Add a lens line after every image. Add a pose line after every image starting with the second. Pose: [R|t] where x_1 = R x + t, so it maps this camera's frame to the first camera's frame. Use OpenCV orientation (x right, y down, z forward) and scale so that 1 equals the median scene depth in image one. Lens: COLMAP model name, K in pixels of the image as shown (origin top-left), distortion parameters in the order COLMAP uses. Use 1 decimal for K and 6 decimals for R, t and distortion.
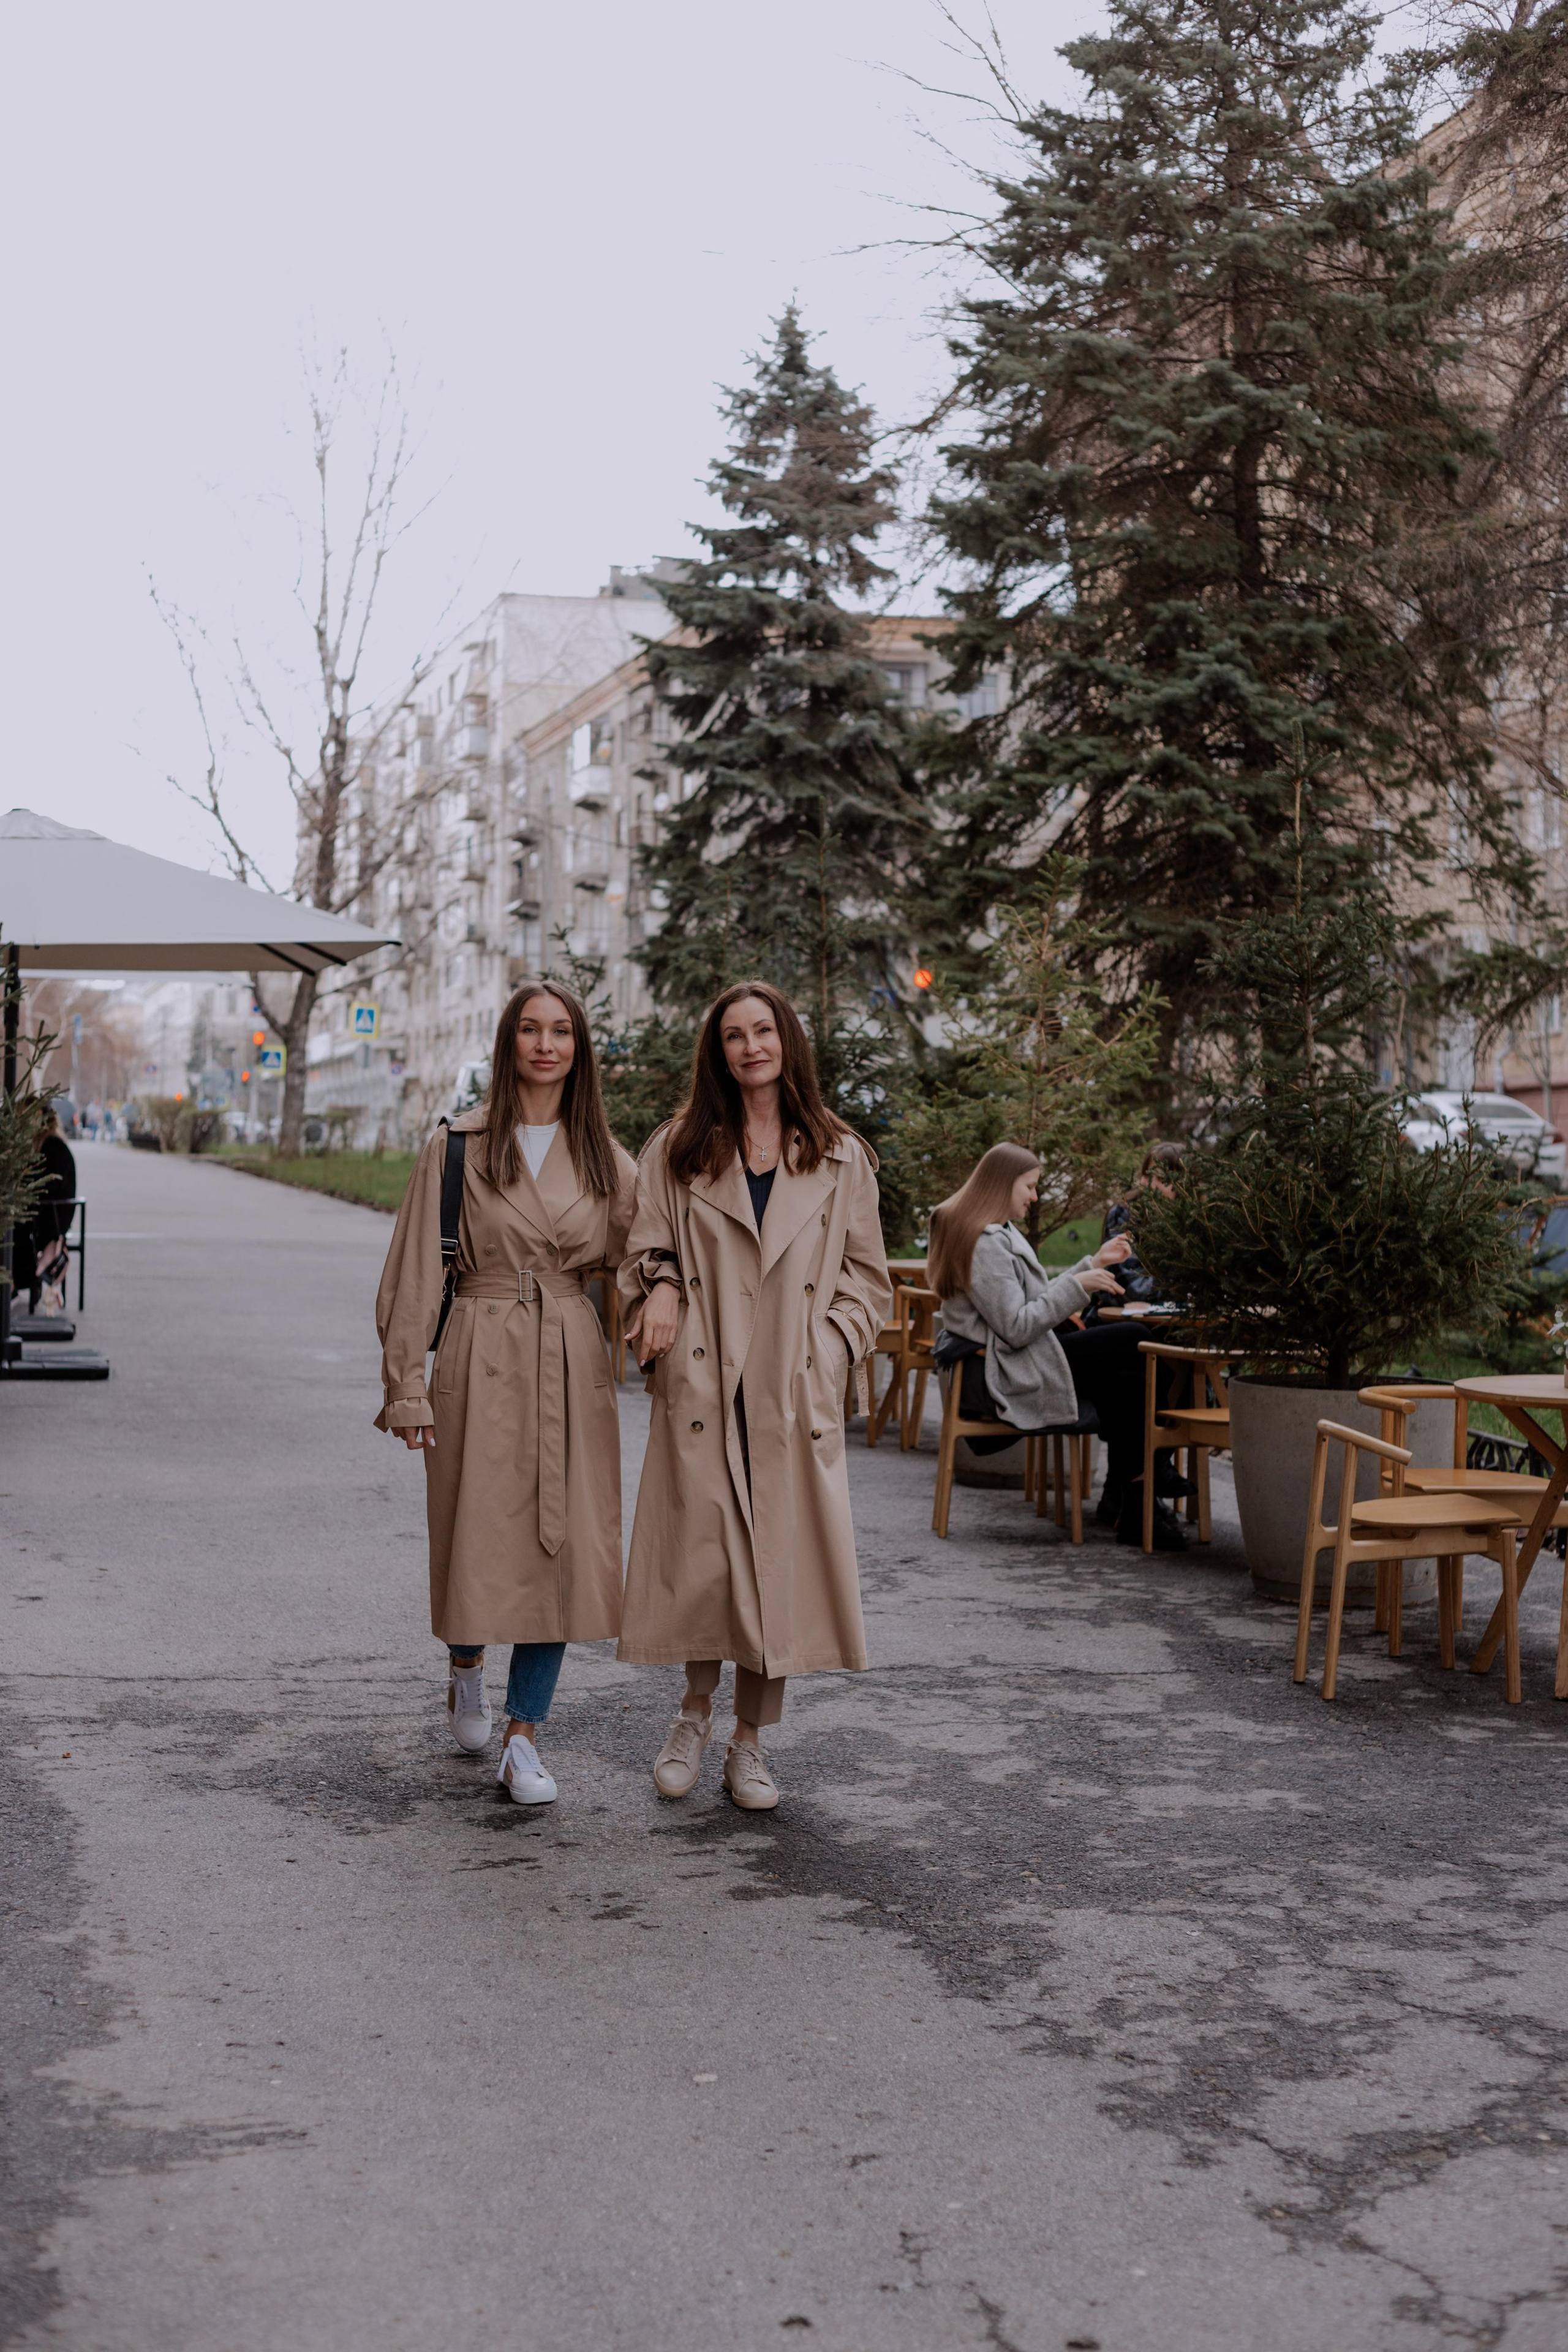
lens RADIAL K [[3416.6, 0, 785.9], [0, 3416.6, 1175.4], [0, 0, 1]] dist [0.016128, -0.020692]
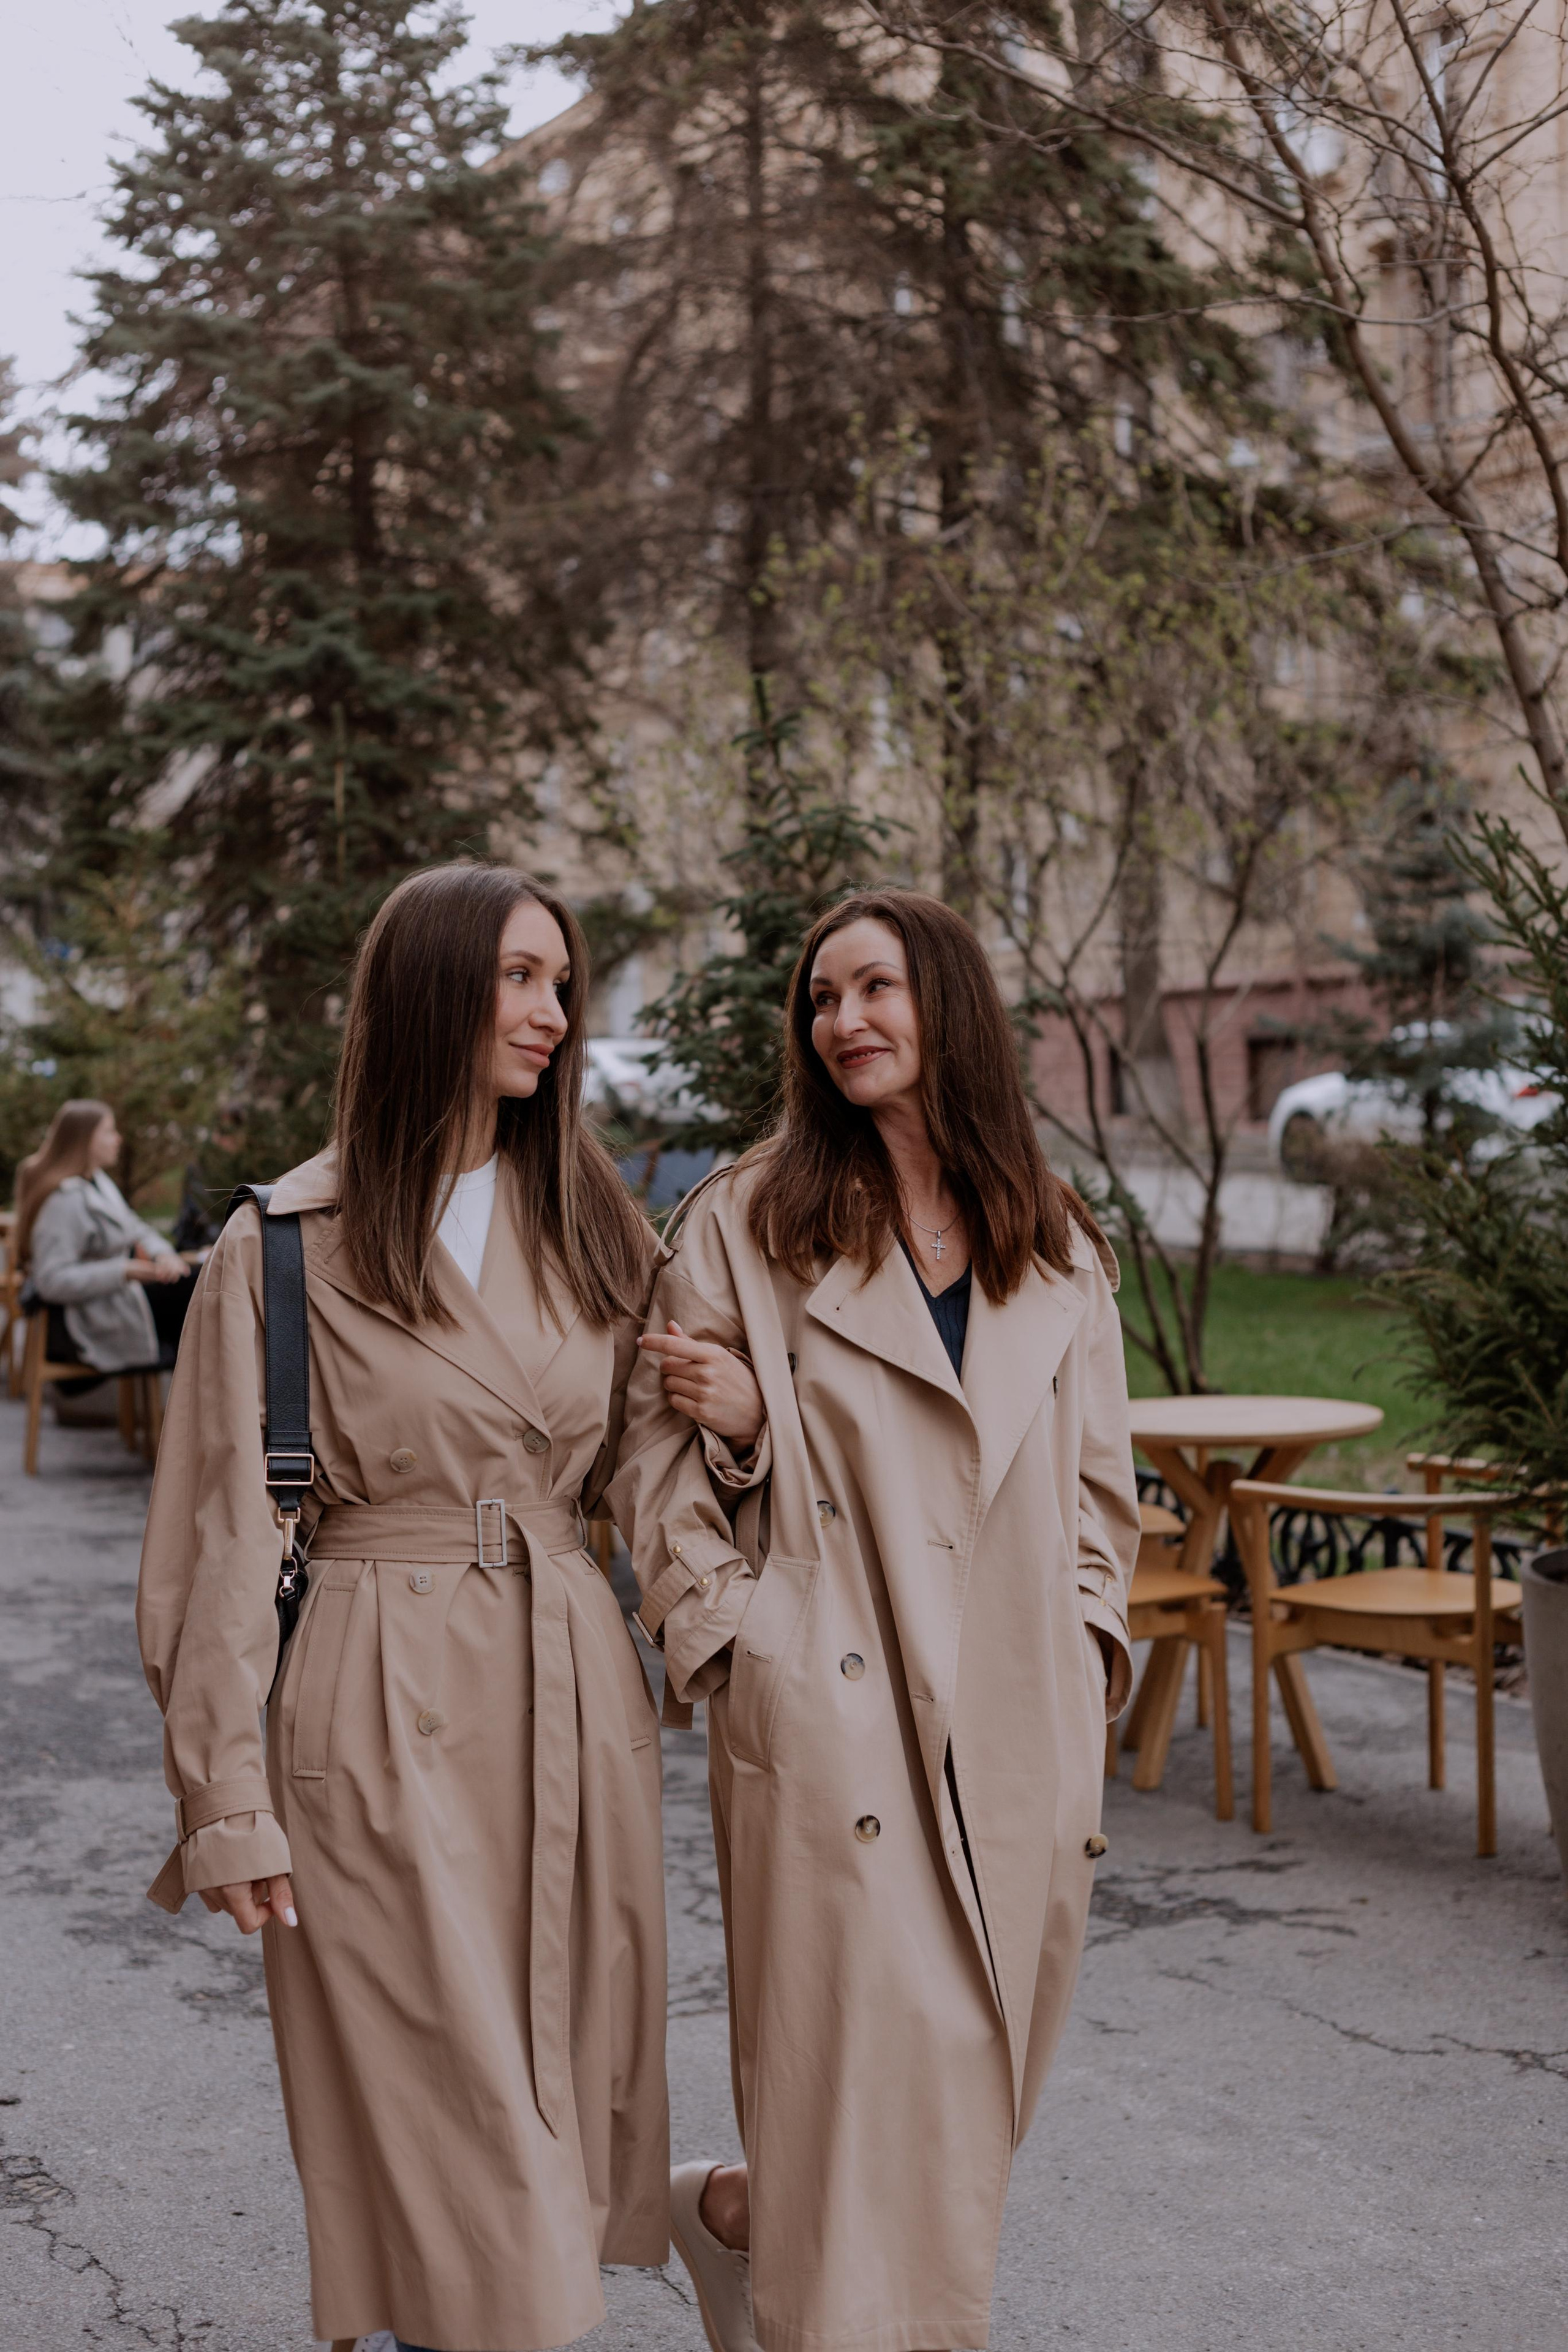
lens RADIAL K [[3433.7, 0, 790.6], [0, 3433.7, 1169.5], [0, 0, 1]] dist [0.016693, 0.001568]
pose [[0.972462, -0.023510, 0.231875, 0.015636], [0.020607, 0.999676, 0.014936, 0.000143], [-0.232151, -0.009747, 0.972631, -0.046081]]
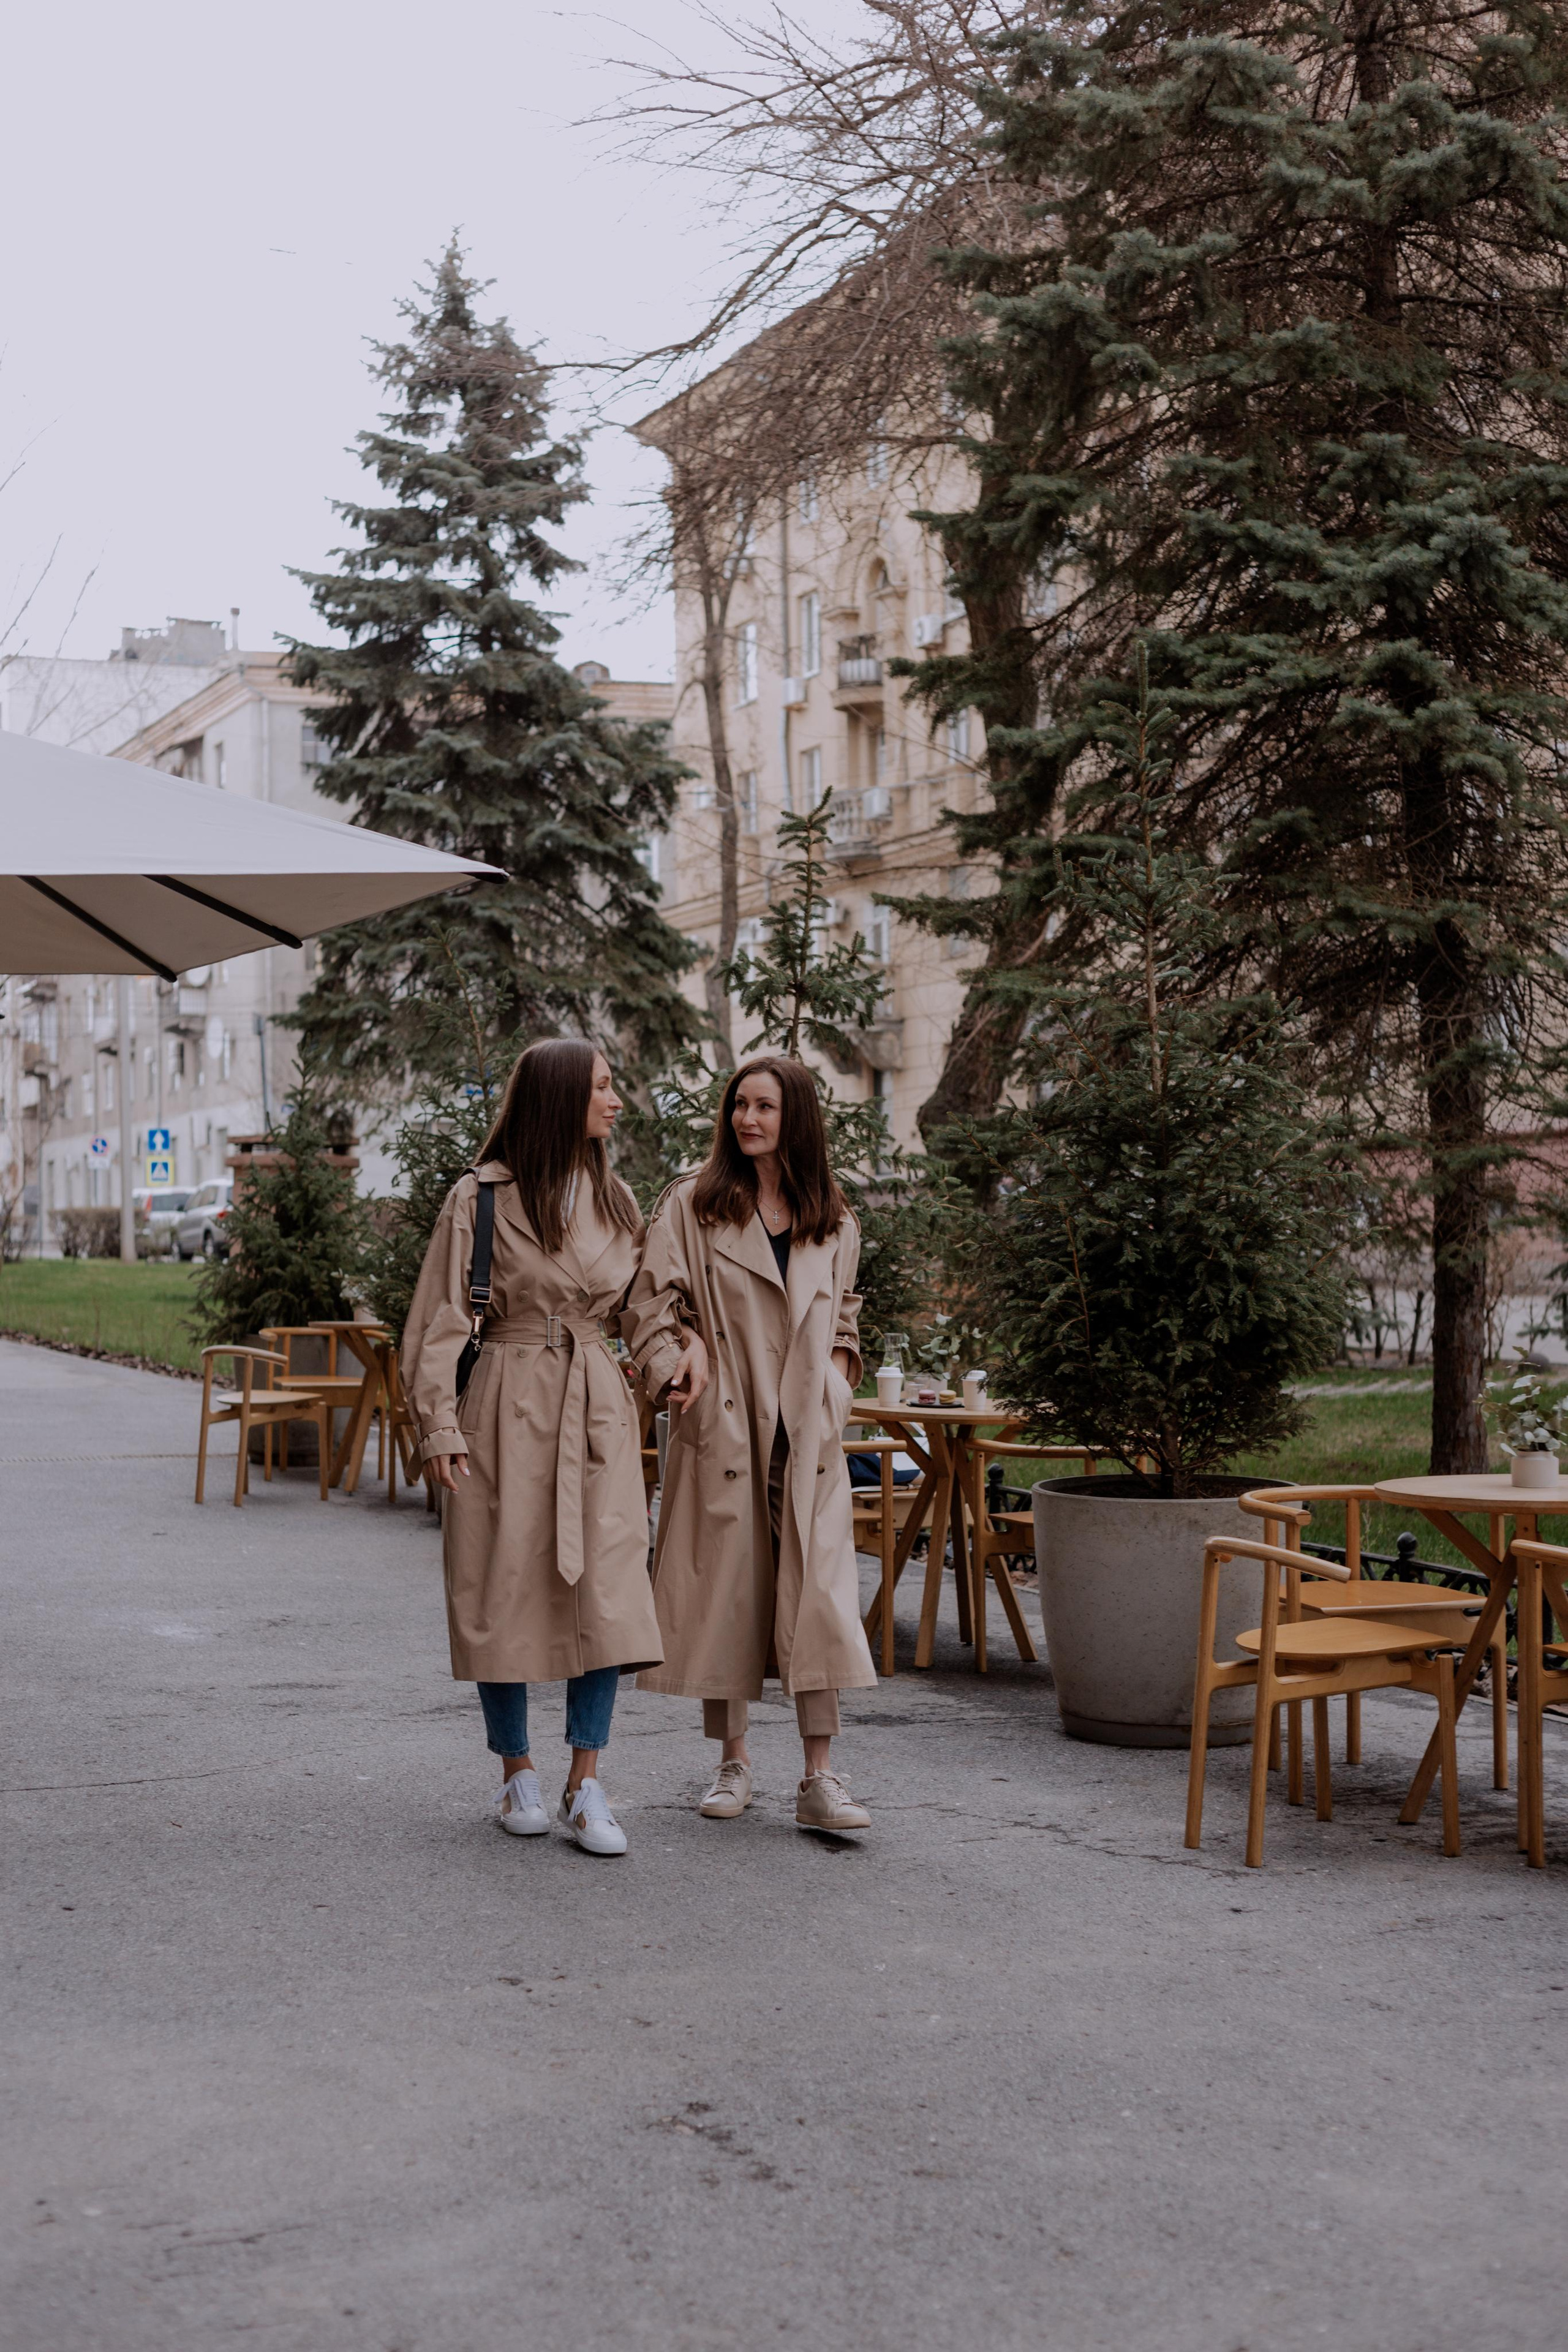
lens RADIAL K [[3433.7, 0, 790.6], [0, 3433.7, 1169.5], [0, 0, 1]] dist [0.016693, 0.001568]
pose [[0.989038, -0.018861, 0.146455, -0.098960], [0.022709, 0.999438, -0.024643, -0.008533], [-0.145908, 0.027699, 0.988910, 0.339572]]
